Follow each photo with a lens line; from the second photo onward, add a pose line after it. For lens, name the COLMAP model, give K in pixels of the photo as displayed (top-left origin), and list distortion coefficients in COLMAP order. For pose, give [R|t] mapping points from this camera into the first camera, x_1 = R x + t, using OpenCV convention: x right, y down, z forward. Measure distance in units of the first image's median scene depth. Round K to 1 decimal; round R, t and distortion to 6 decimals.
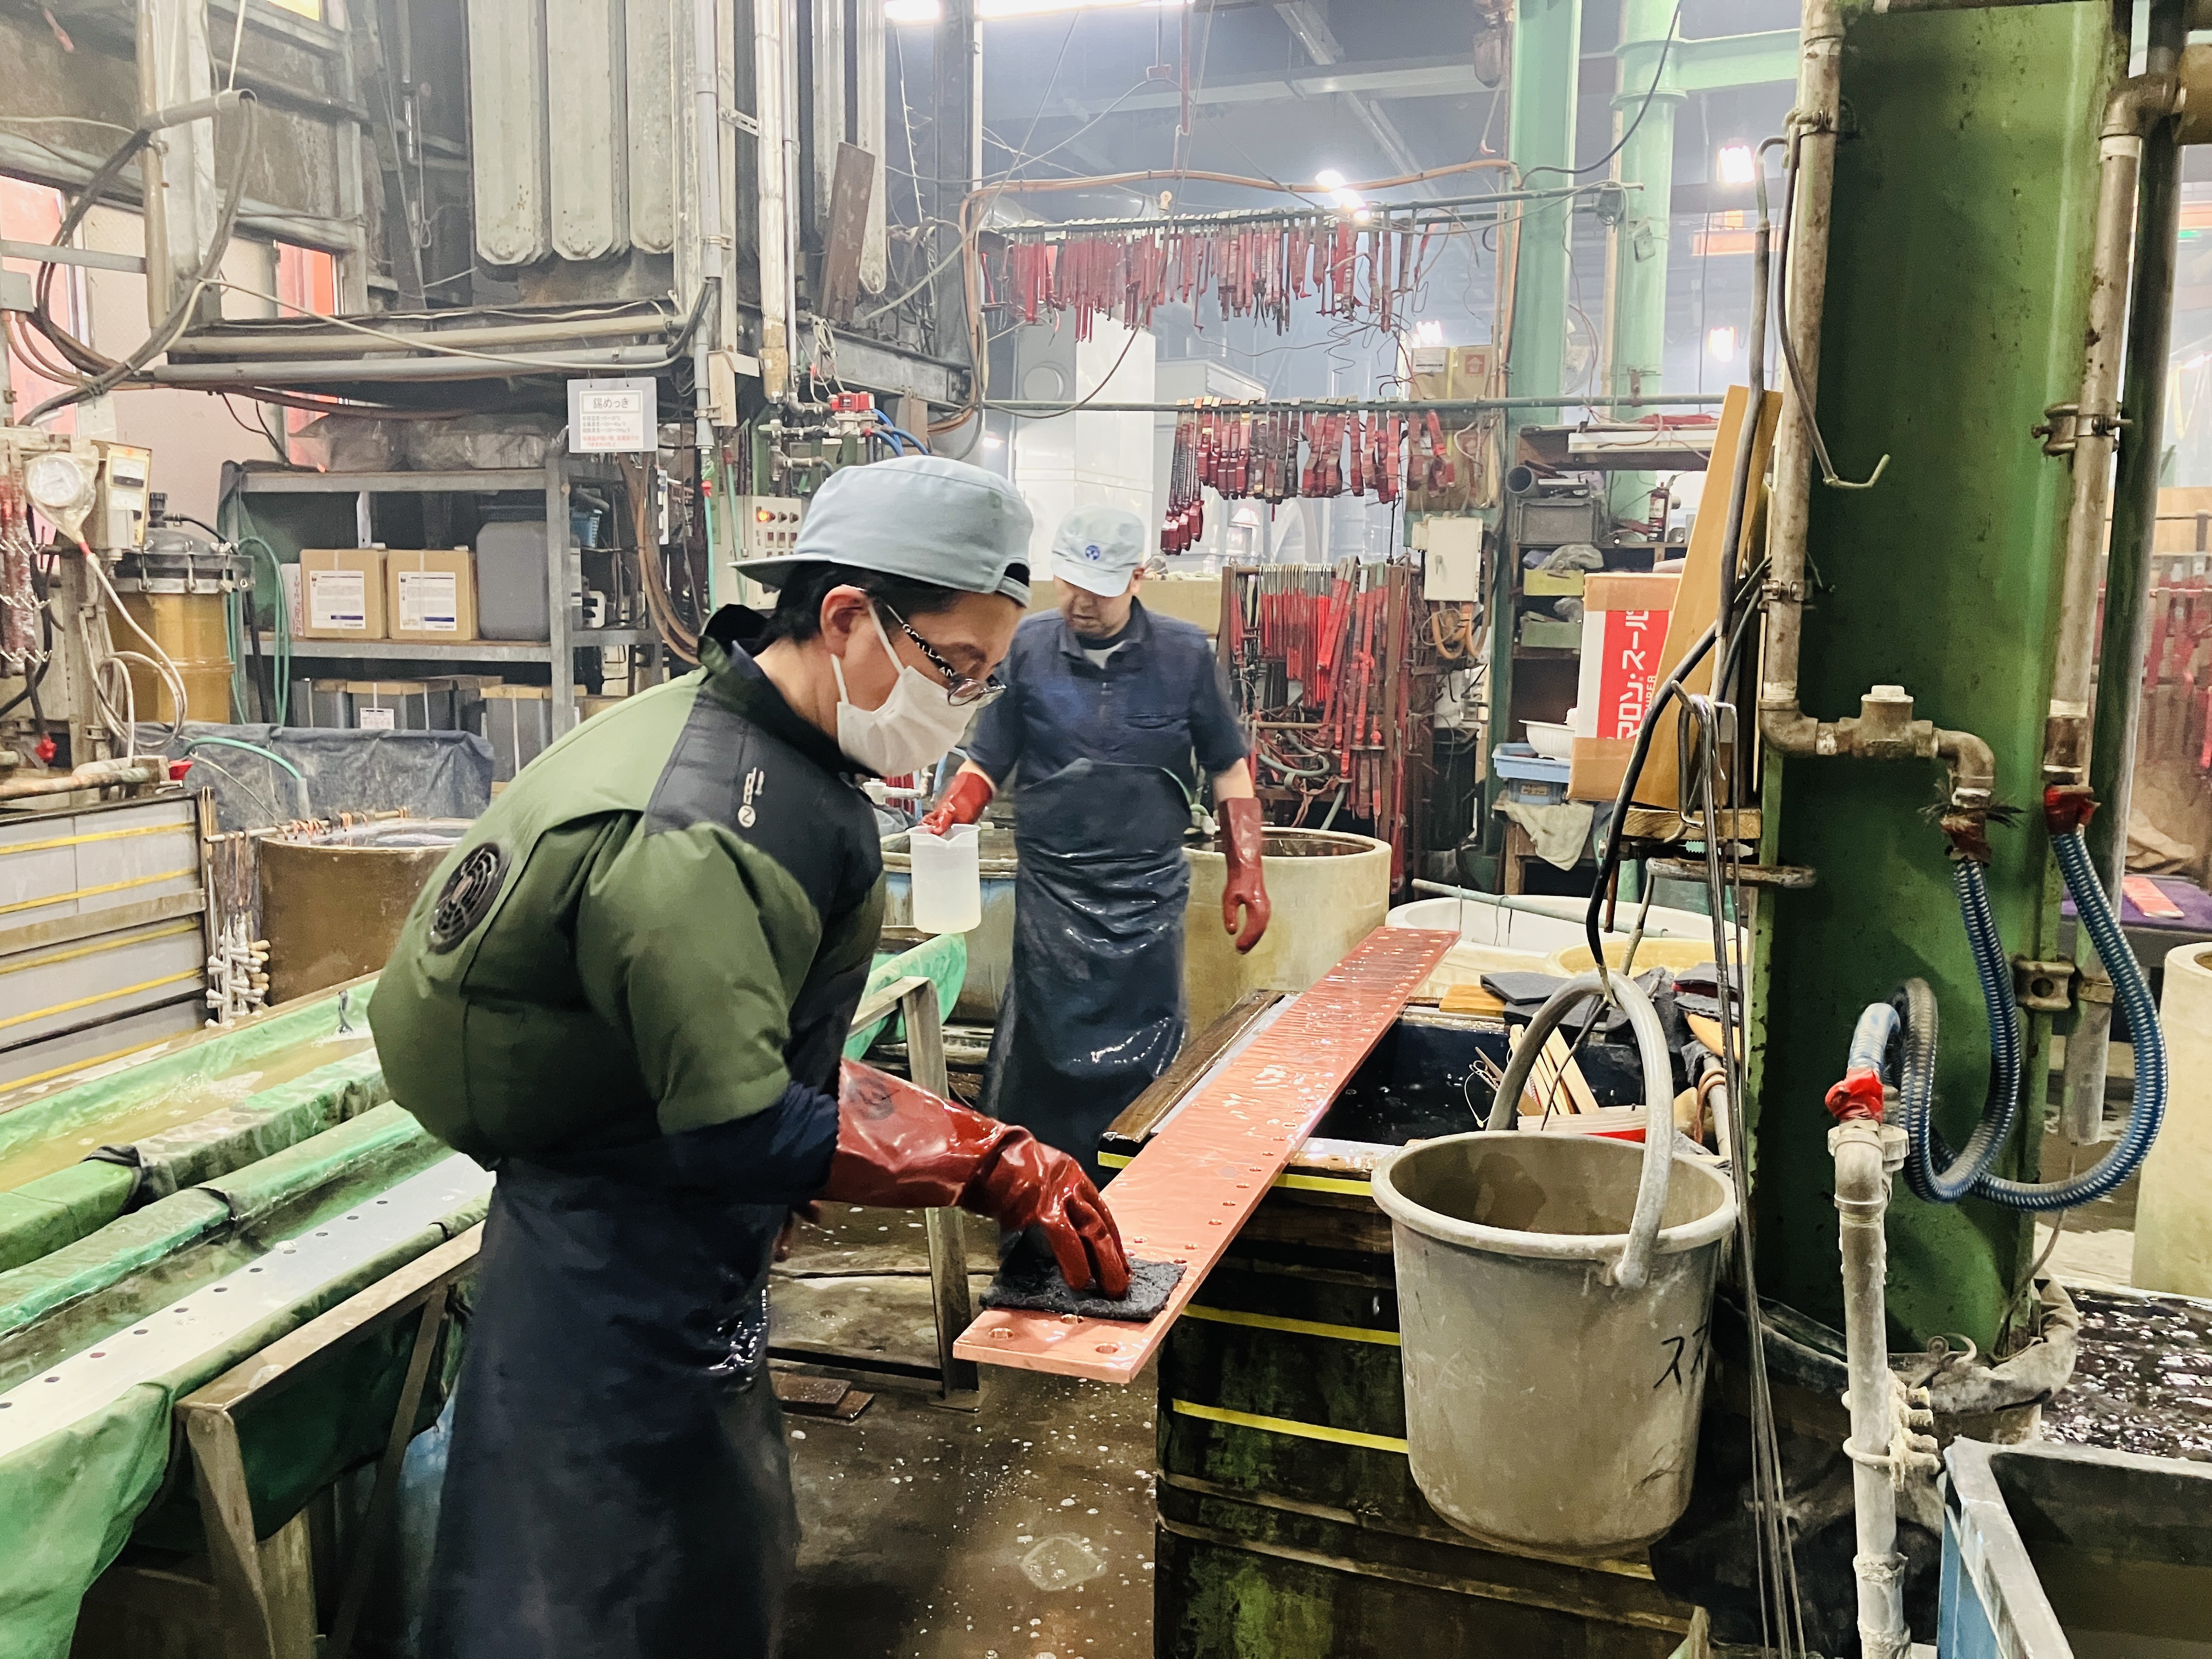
lens RADIAL K [[1863.9, 0, 1106.0], [0, 1863.9, 829.5], [0, 0, 1]] dist [0.027630, 0.003062]
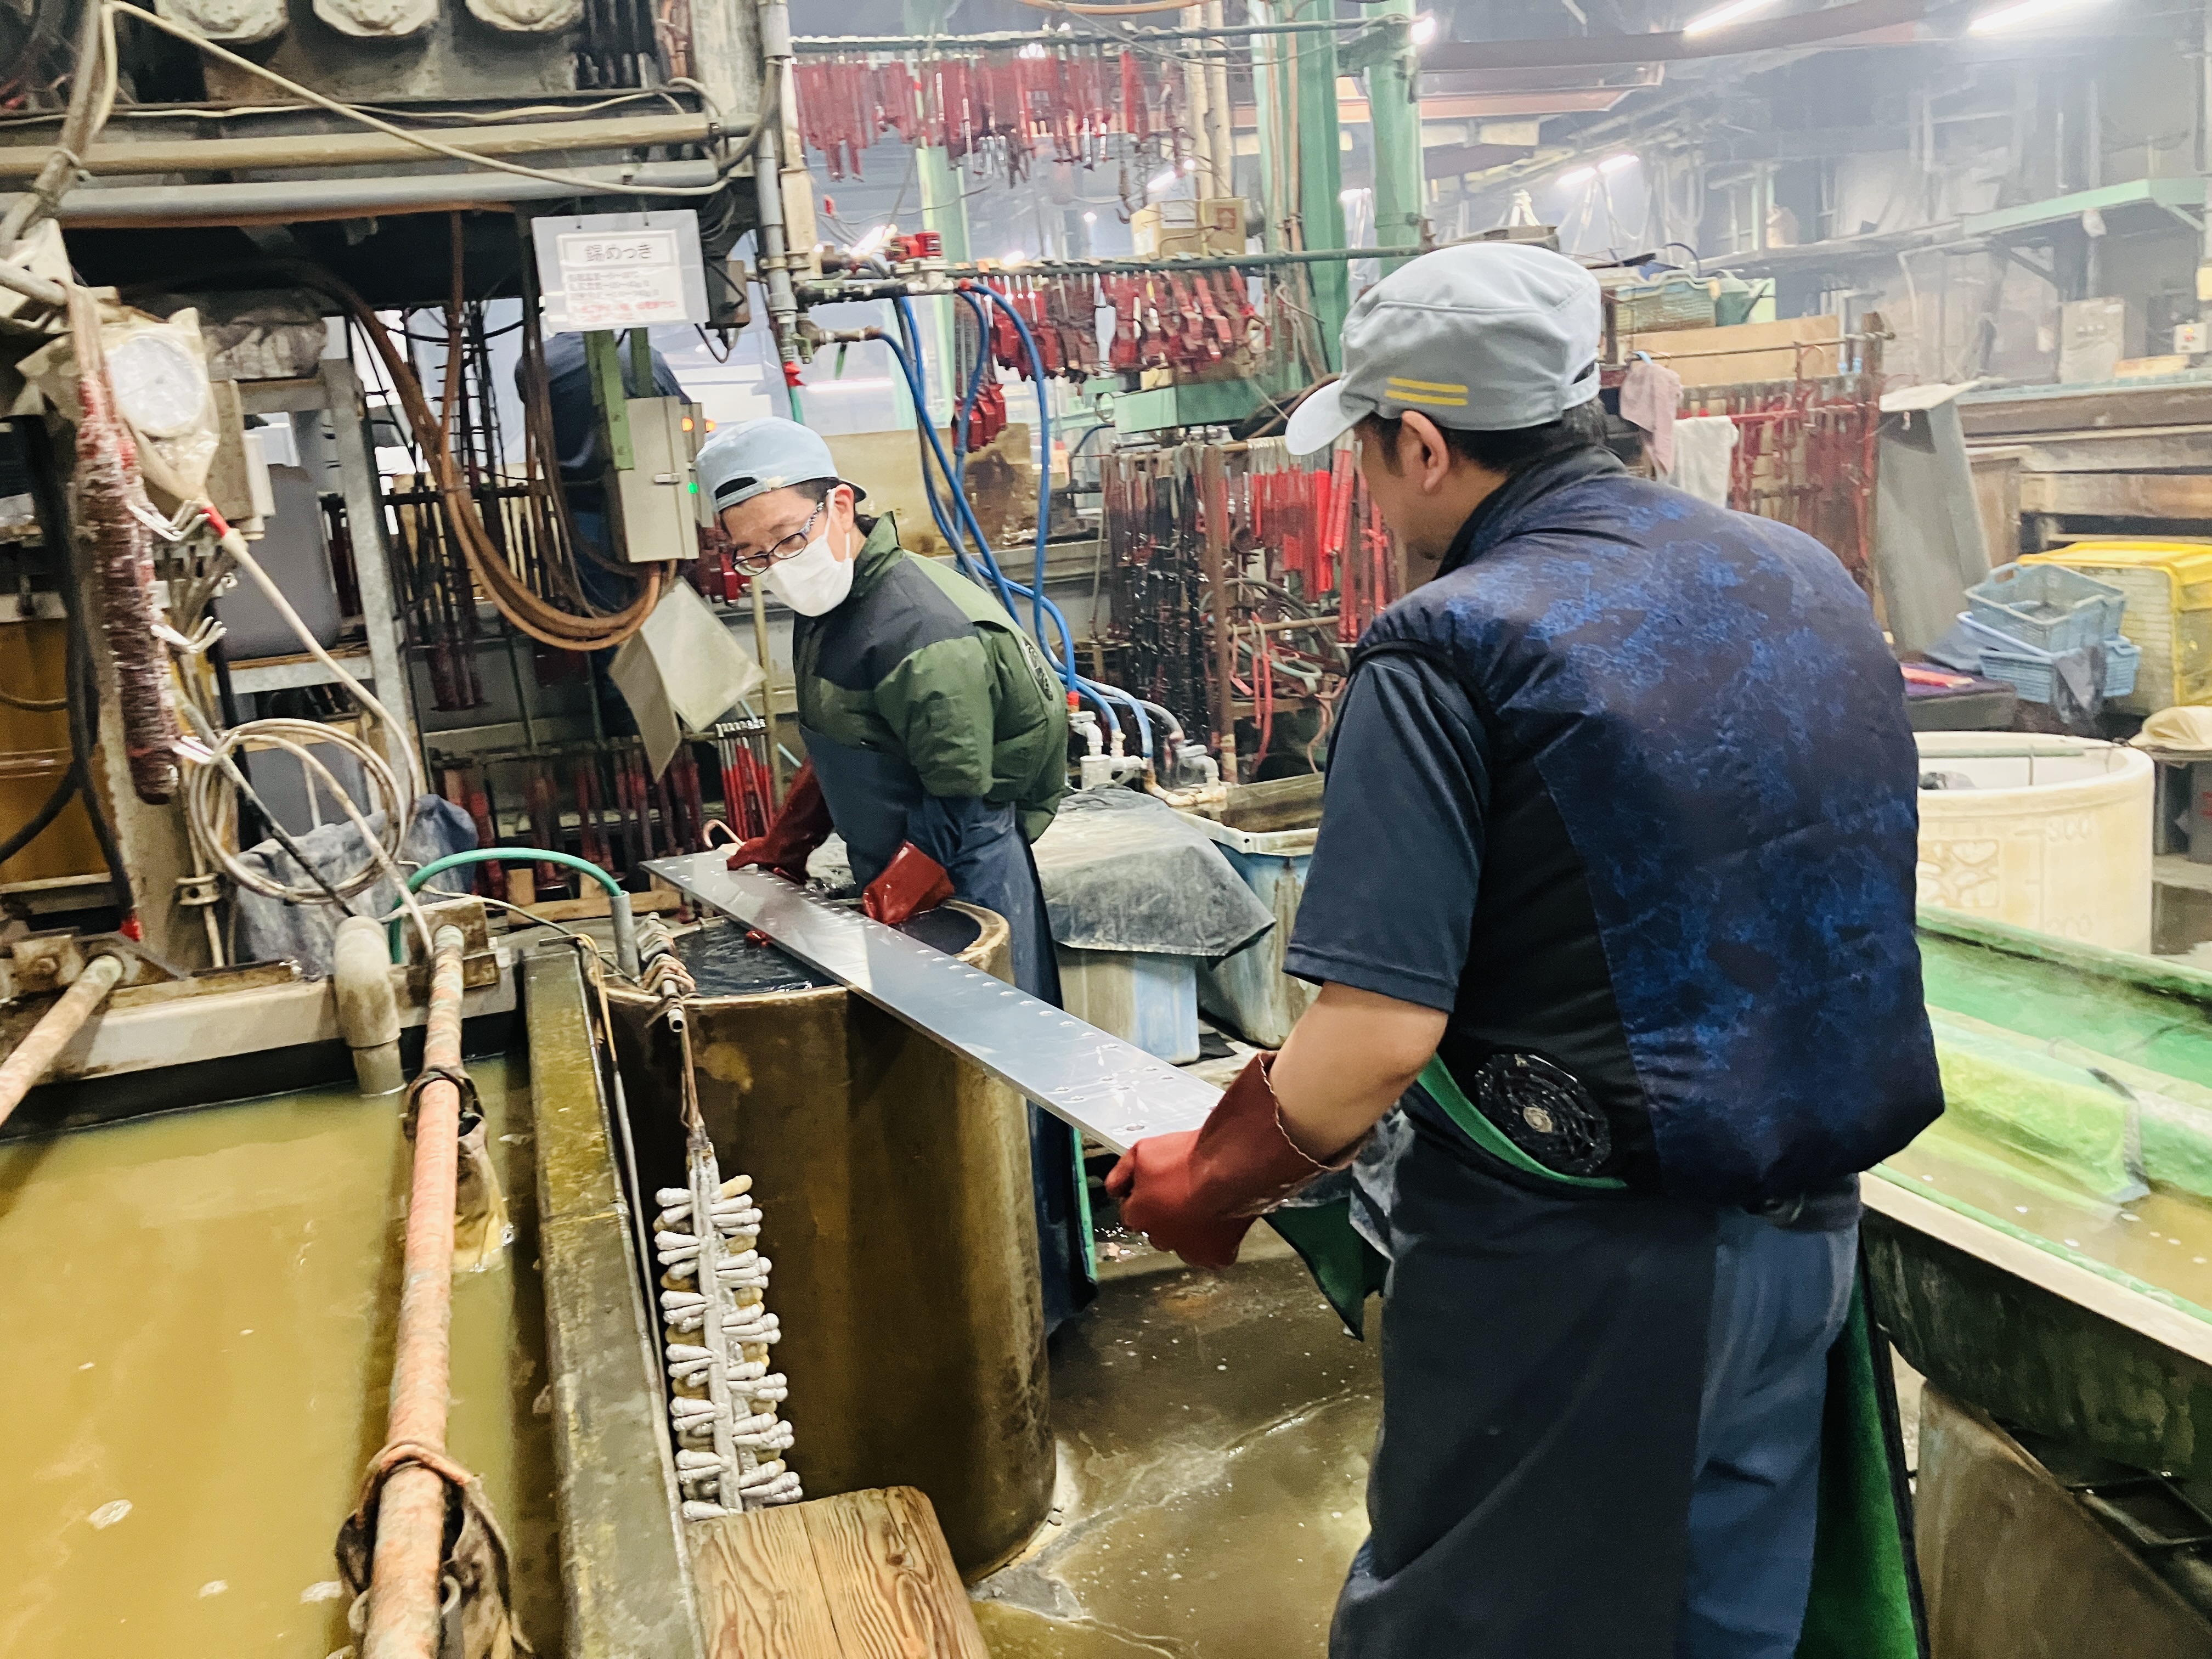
lens RADIAL K [[1842.1, 0, 1106.0], [0, 1842.1, 829.5], [0, 0, 1]] dist [0.001461, 0.085519]
pose [[0.805586, -0.192852, 0.560213, -0.477906], [0.171346, 0.980971, 0.091302, -0.056487], [-0.567161, 0.022438, 0.823301, 0.348525]]
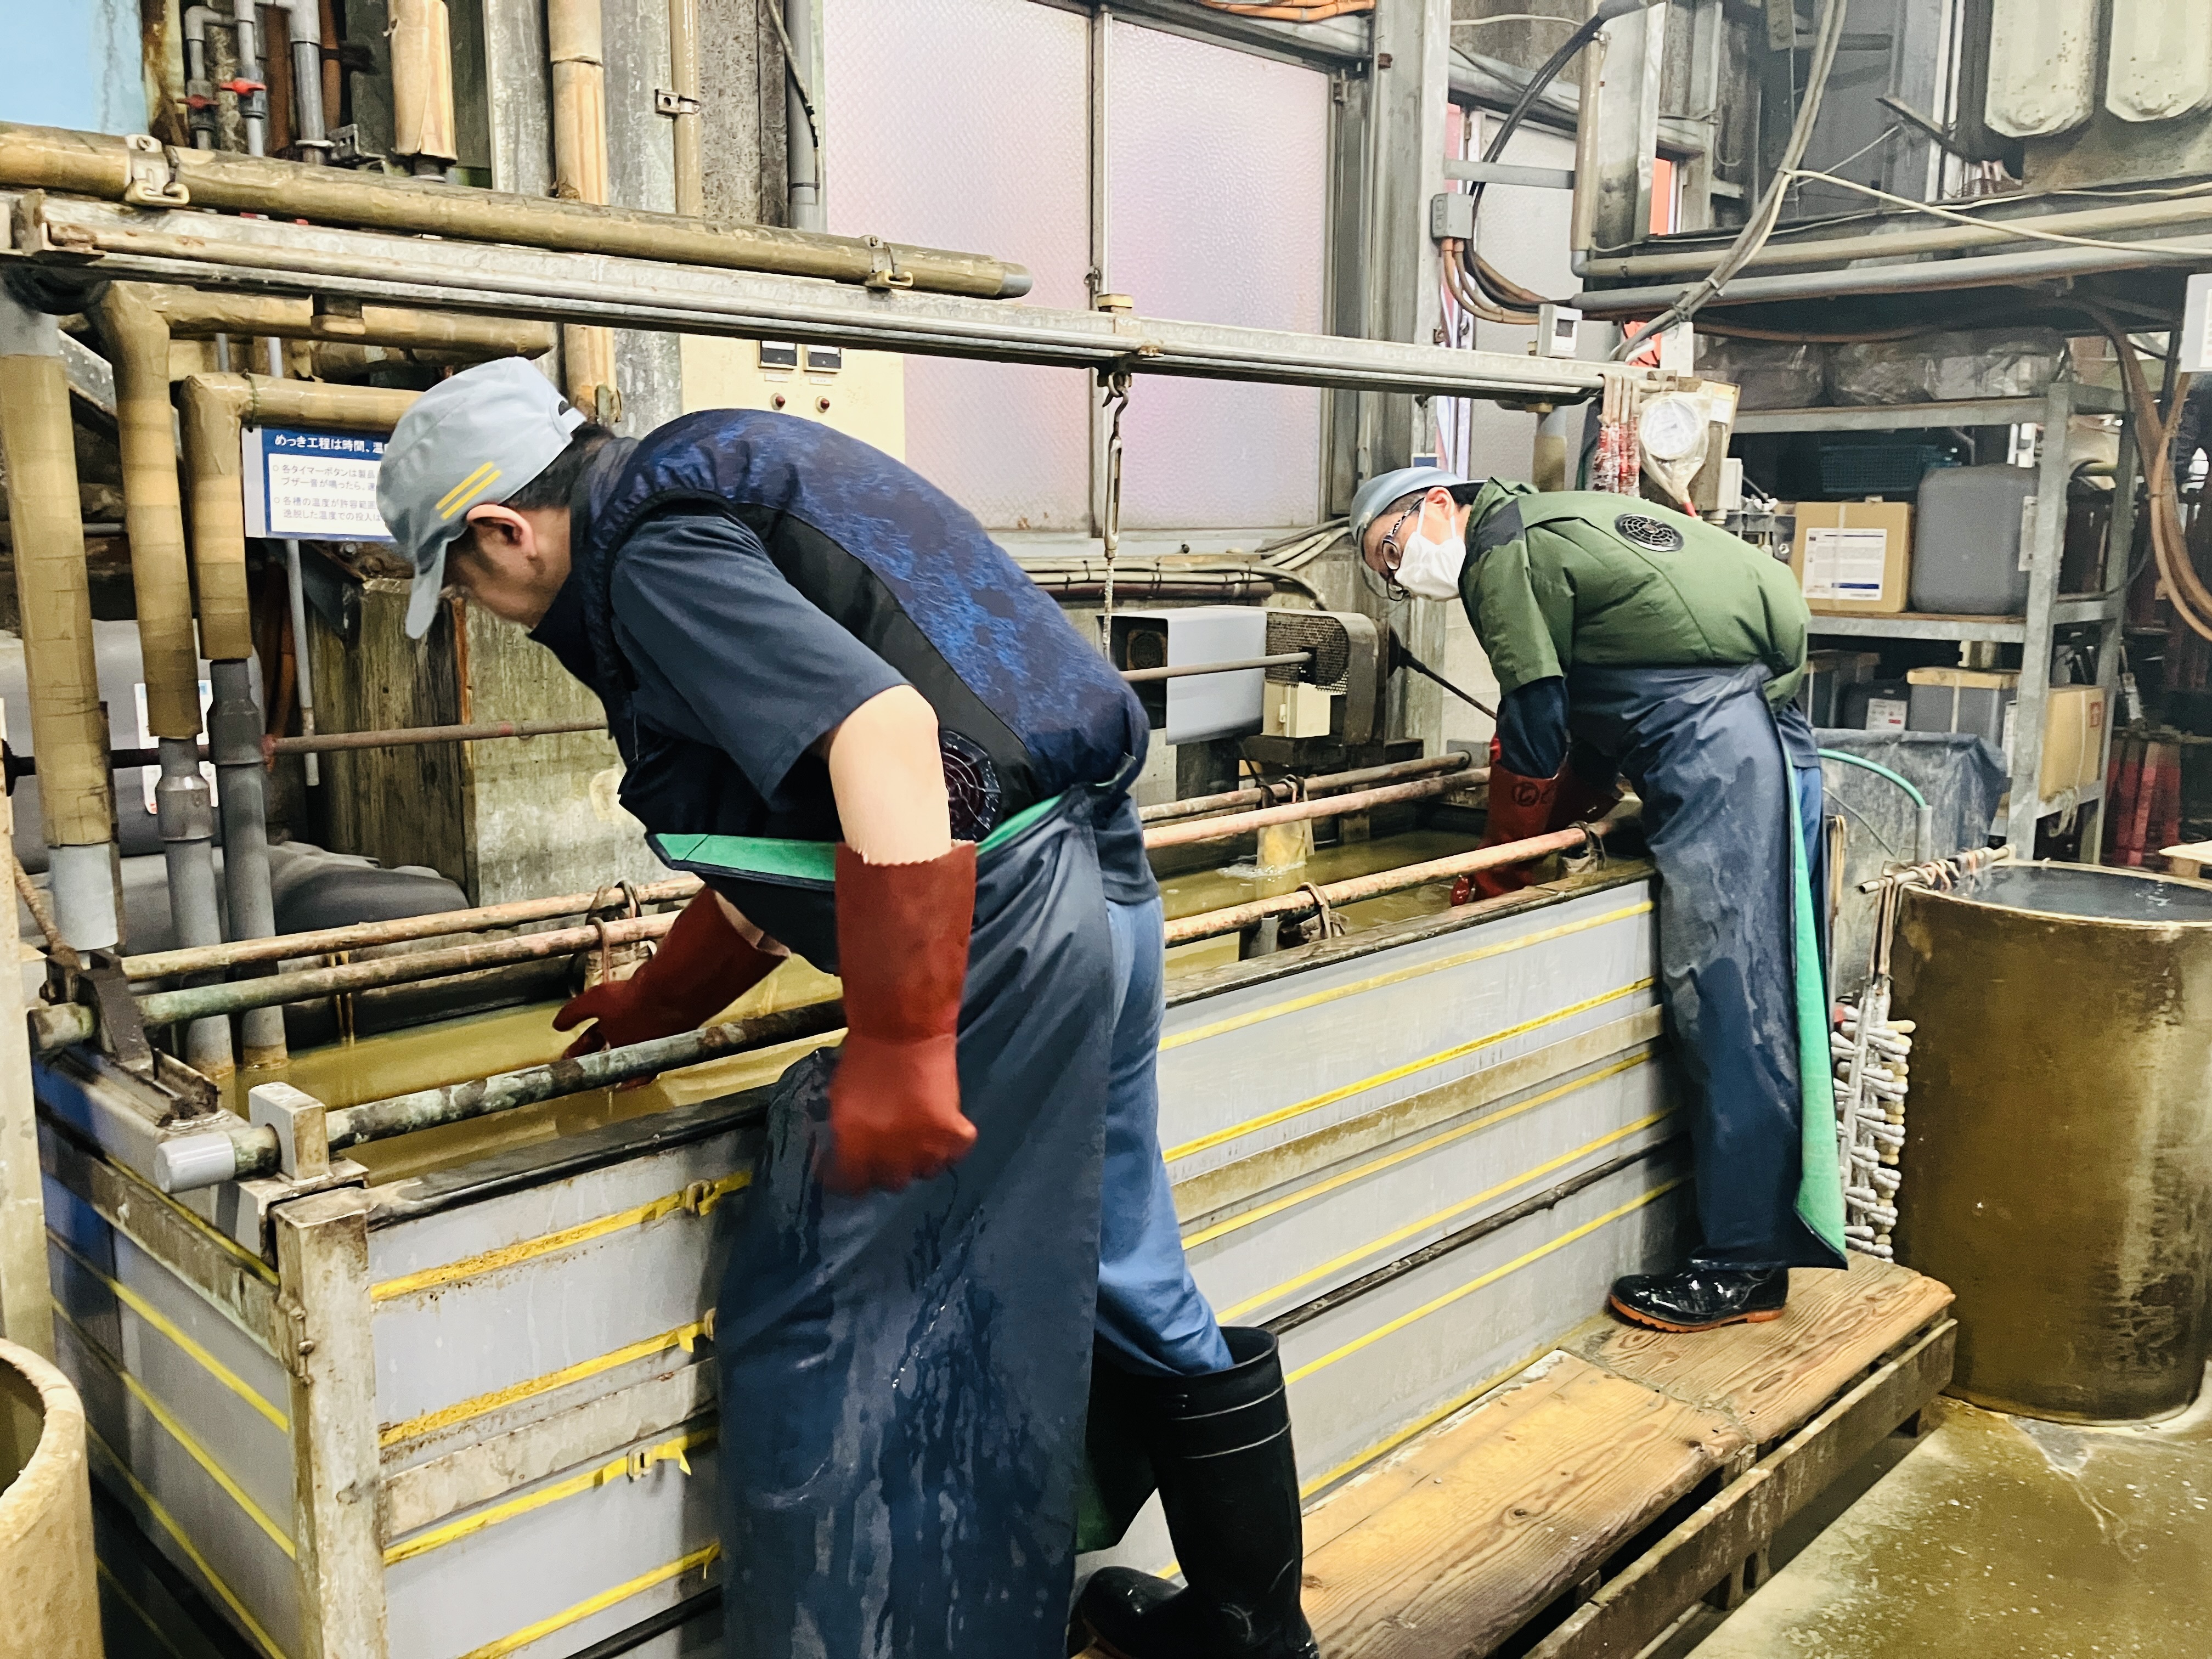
lens RADIAL K [[1863.9, 0, 1106.0], [0, 1863.9, 829.5], [0, 0, 1]] dist [0.027630, 0.003062]
pose [[0.893854, 0.075516, -0.441953, -0.296521], [-0.061136, 0.997036, 0.046715, -0.025144], [0.444170, -0.014737, 0.895821, 0.117999]]
